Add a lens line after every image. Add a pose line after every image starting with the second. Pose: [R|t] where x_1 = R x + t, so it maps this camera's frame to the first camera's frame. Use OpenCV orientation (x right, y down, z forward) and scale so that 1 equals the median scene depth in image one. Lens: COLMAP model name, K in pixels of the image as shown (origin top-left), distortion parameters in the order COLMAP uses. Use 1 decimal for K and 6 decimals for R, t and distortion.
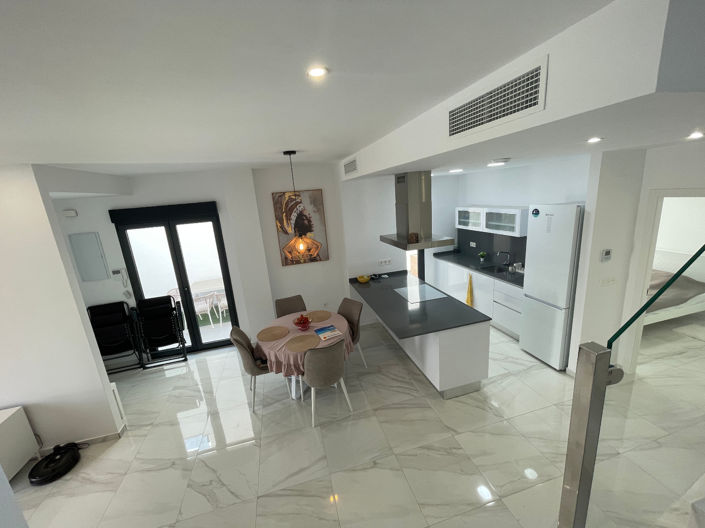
lens RADIAL K [[283.7, 0, 351.4], [0, 283.7, 263.0], [0, 0, 1]] dist [-0.004810, -0.000359]
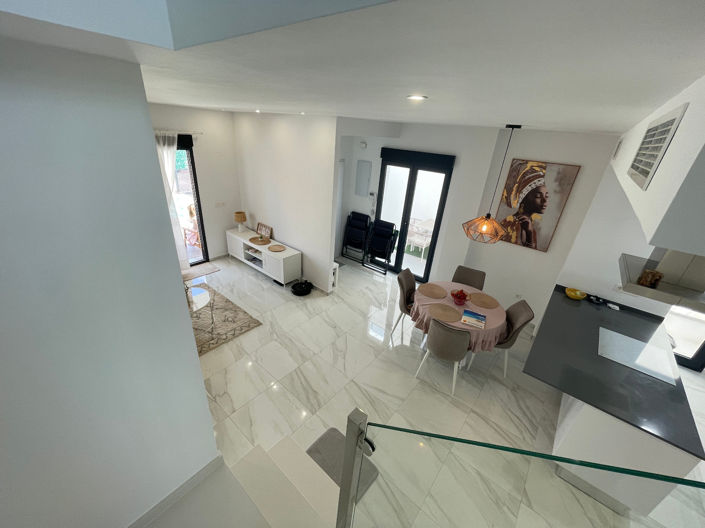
lens RADIAL K [[283.7, 0, 347.2], [0, 283.7, 263.0], [0, 0, 1]] dist [-0.004810, -0.000359]
pose [[0.563631, 0.458702, -0.686958, 0.206465], [-0.305528, 0.888431, 0.342554, -0.105008], [0.767445, 0.016811, 0.640894, 0.023531]]
